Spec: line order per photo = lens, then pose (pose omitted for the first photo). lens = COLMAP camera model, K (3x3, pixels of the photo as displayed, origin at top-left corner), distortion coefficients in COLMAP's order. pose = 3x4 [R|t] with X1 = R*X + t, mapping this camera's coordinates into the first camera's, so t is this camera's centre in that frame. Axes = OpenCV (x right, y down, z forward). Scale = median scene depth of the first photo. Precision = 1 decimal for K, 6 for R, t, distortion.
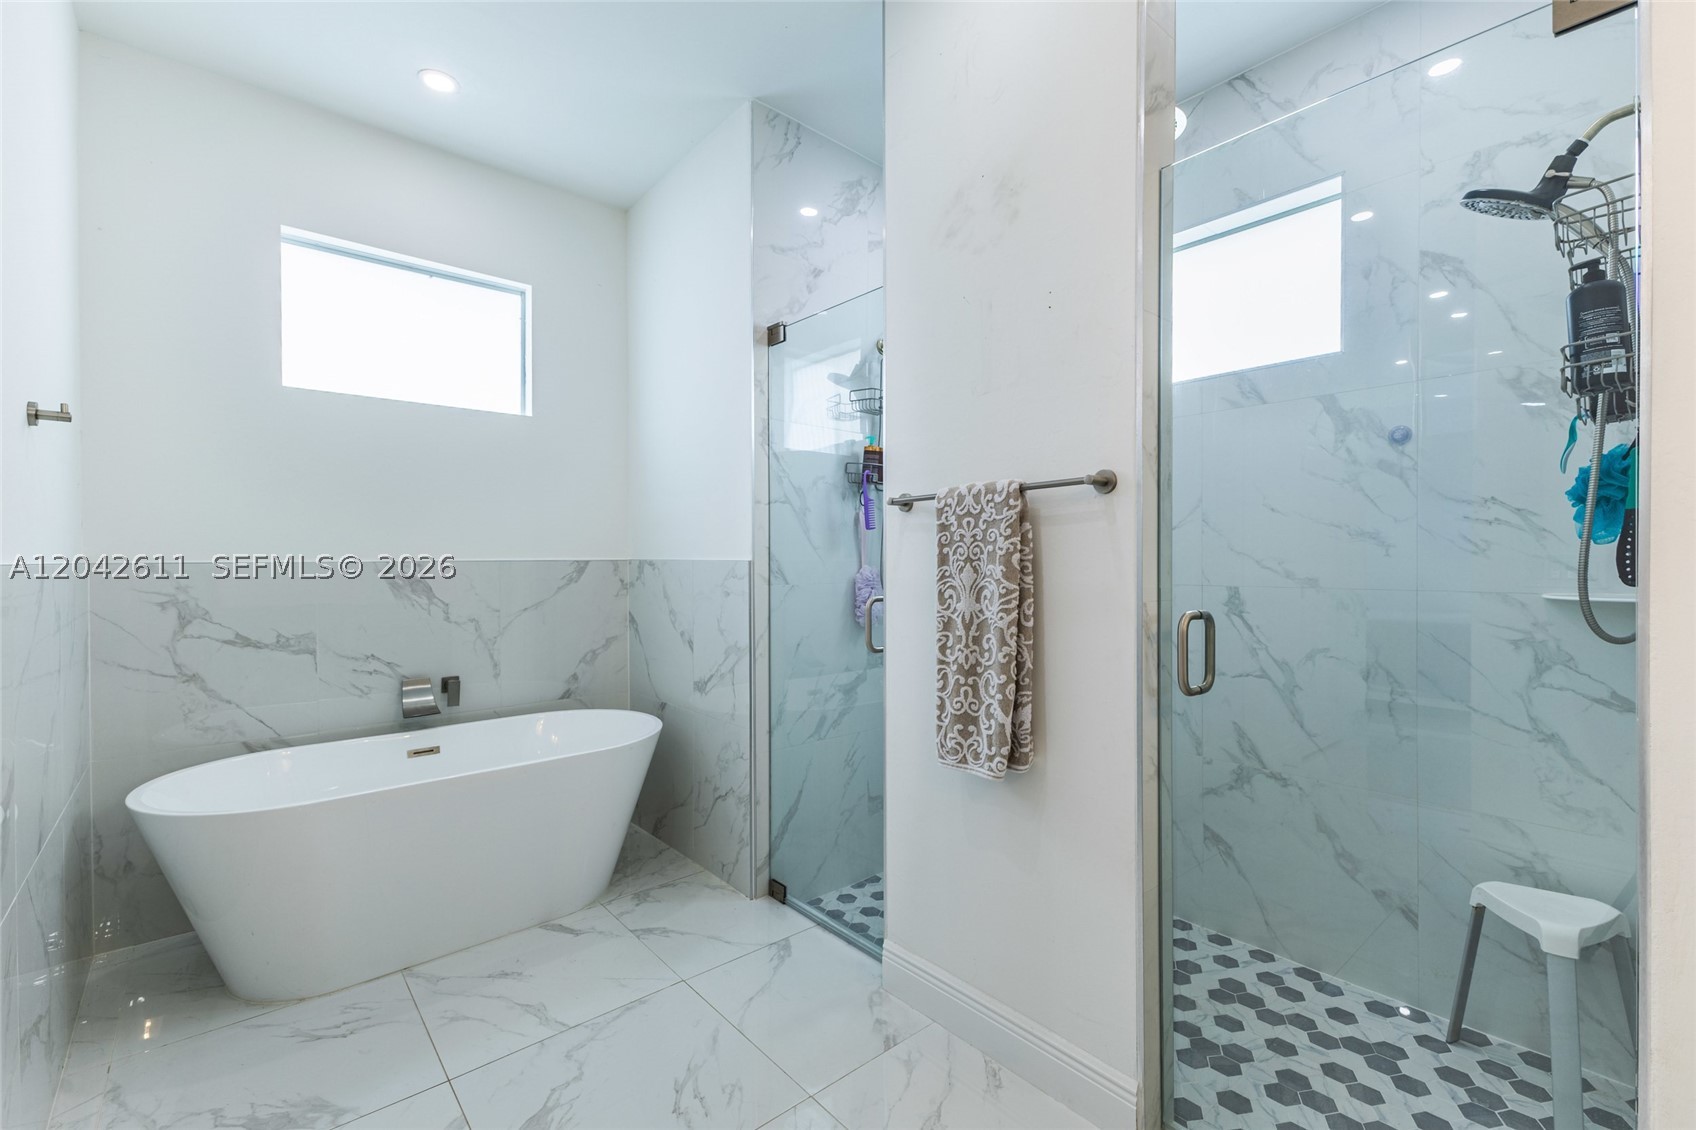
lens RADIAL K [[725.9, 0, 850.2], [0, 725.9, 564.2], [0, 0, 1]] dist [0.013556, -0.004027]
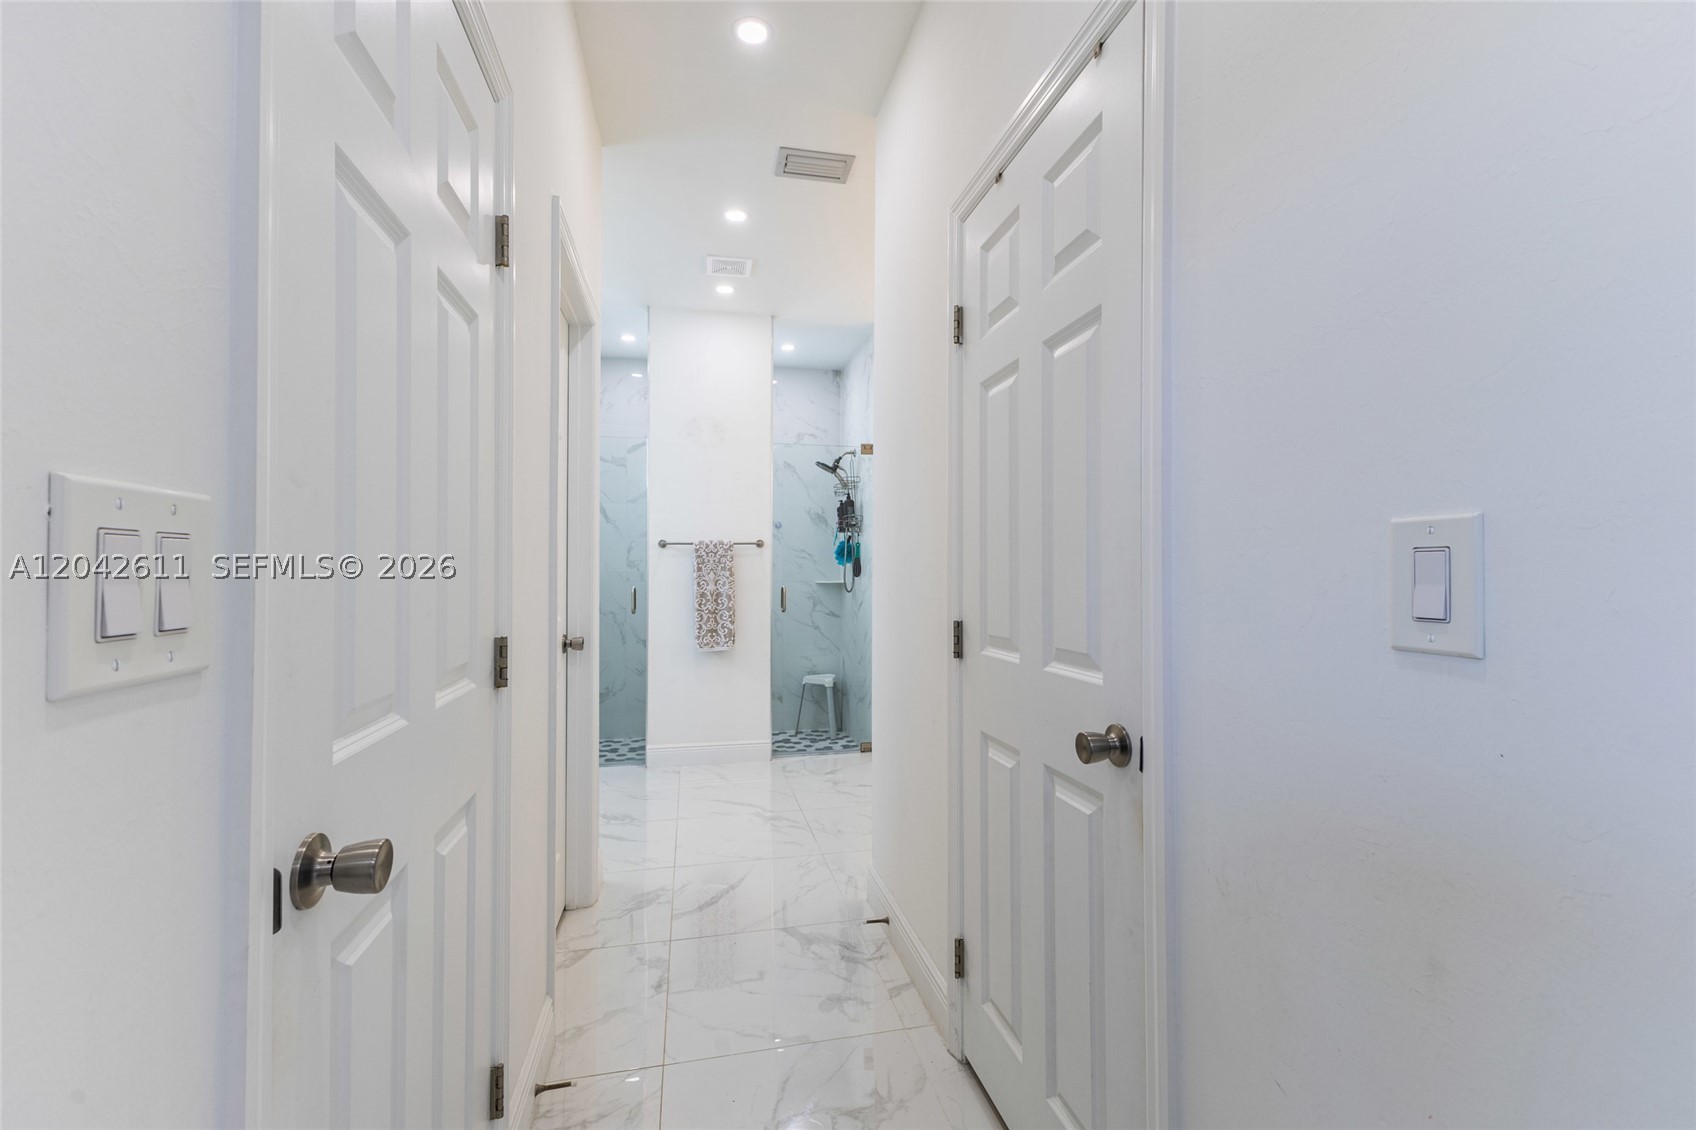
lens RADIAL K [[725.9, 0, 857.4], [0, 725.9, 559.9], [0, 0, 1]] dist [0.013556, -0.004027]
pose [[0.471846, 0.017282, 0.881512, -1.837250], [0.000231, 0.999805, -0.019725, 0.010812], [-0.881681, 0.009511, 0.471750, -0.667798]]
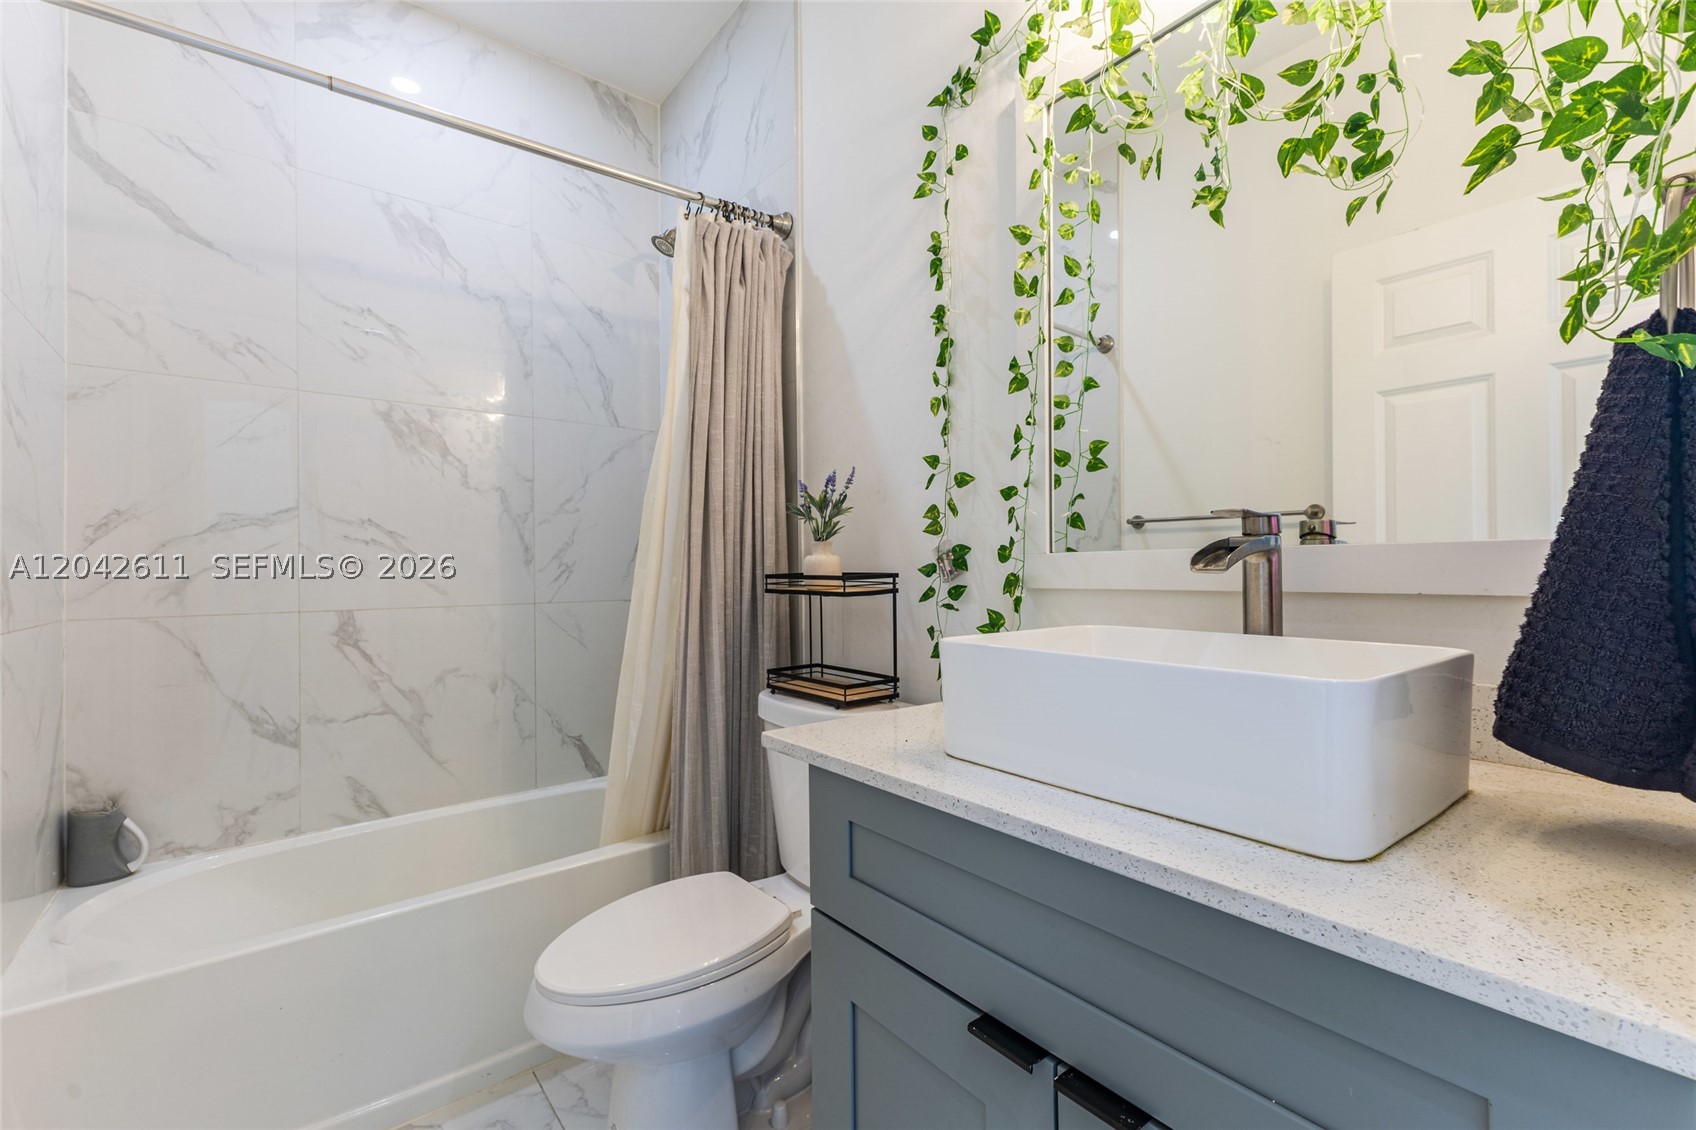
lens RADIAL K [[725.9, 0, 847.4], [0, 725.9, 567.6], [0, 0, 1]] dist [0.013556, -0.004027]
pose [[0.058525, 0.003779, 0.998279, -0.366428], [0.017733, 0.999831, -0.004824, -0.005838], [-0.998128, 0.017984, 0.058448, 0.539771]]
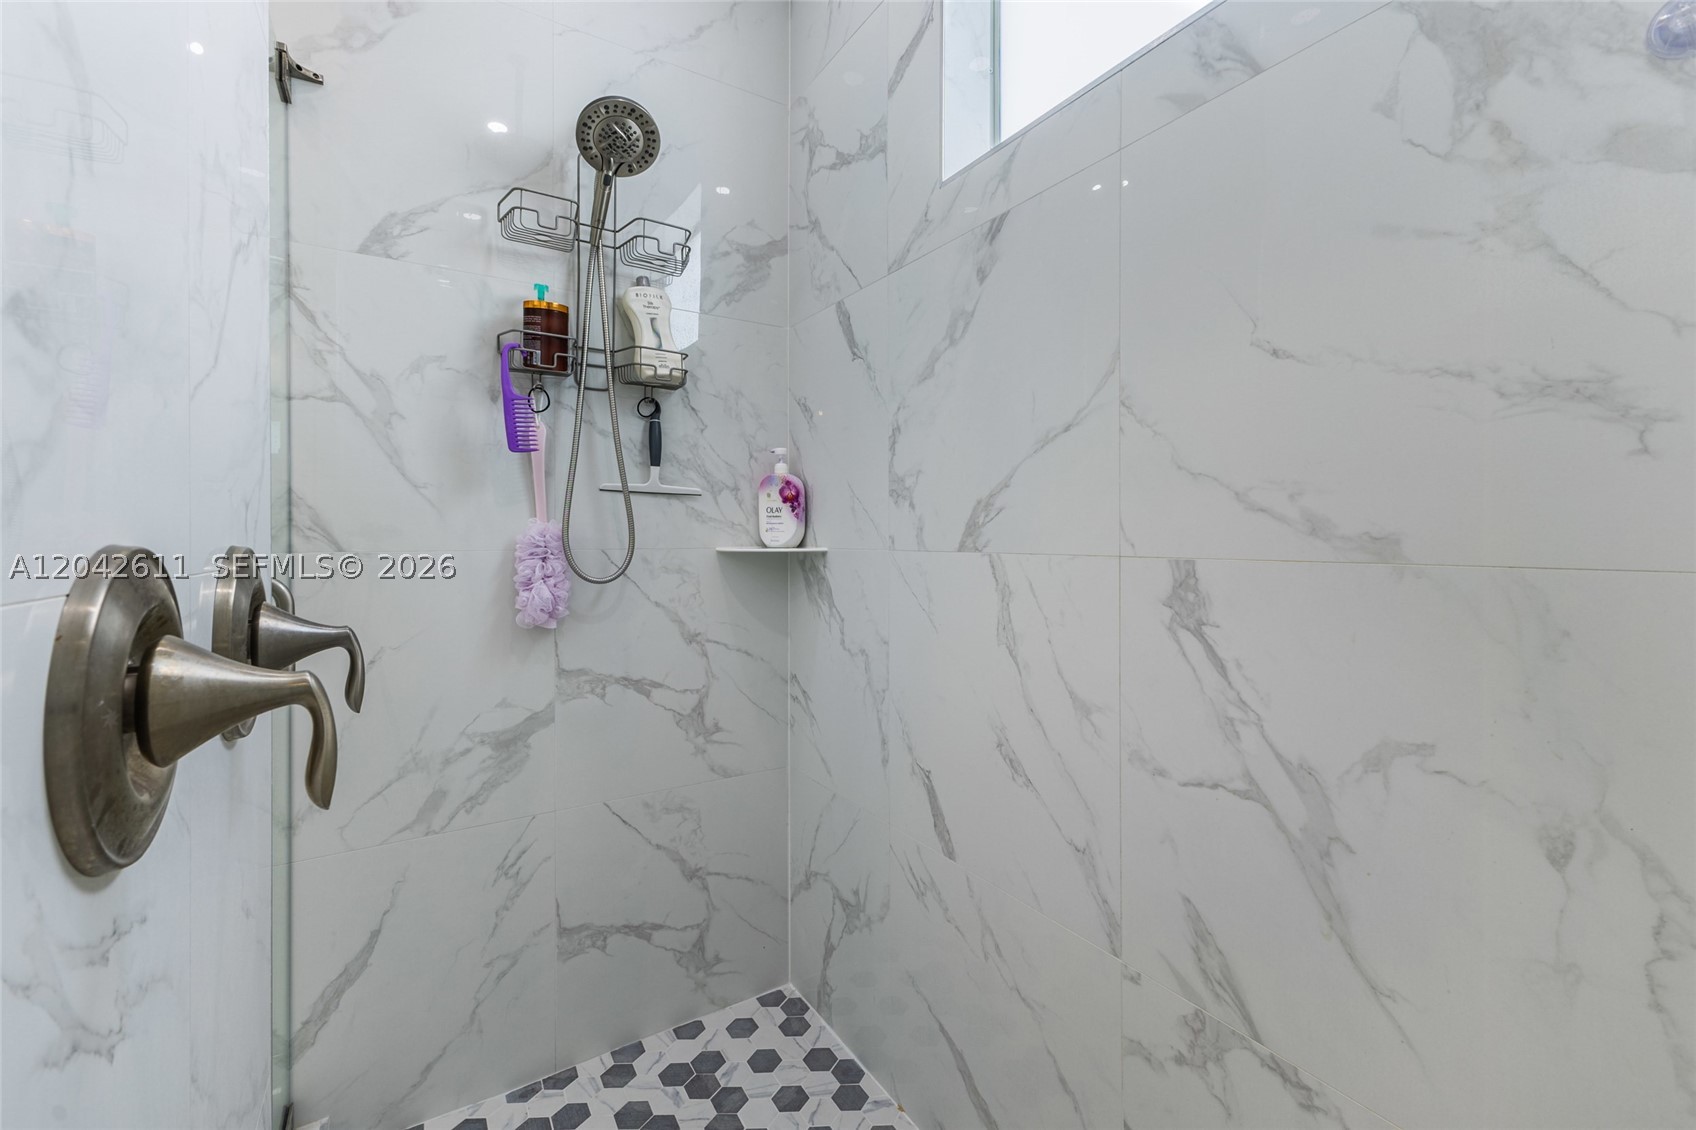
lens RADIAL K [[725.9, 0, 849.8], [0, 725.9, 539.8], [0, 0, 1]] dist [0.013556, -0.004027]
pose [[0.986342, 0.000264, -0.164711, 0.573995], [0.000367, 0.999993, 0.003800, 0.026130], [0.164710, -0.003808, 0.986335, 0.803672]]
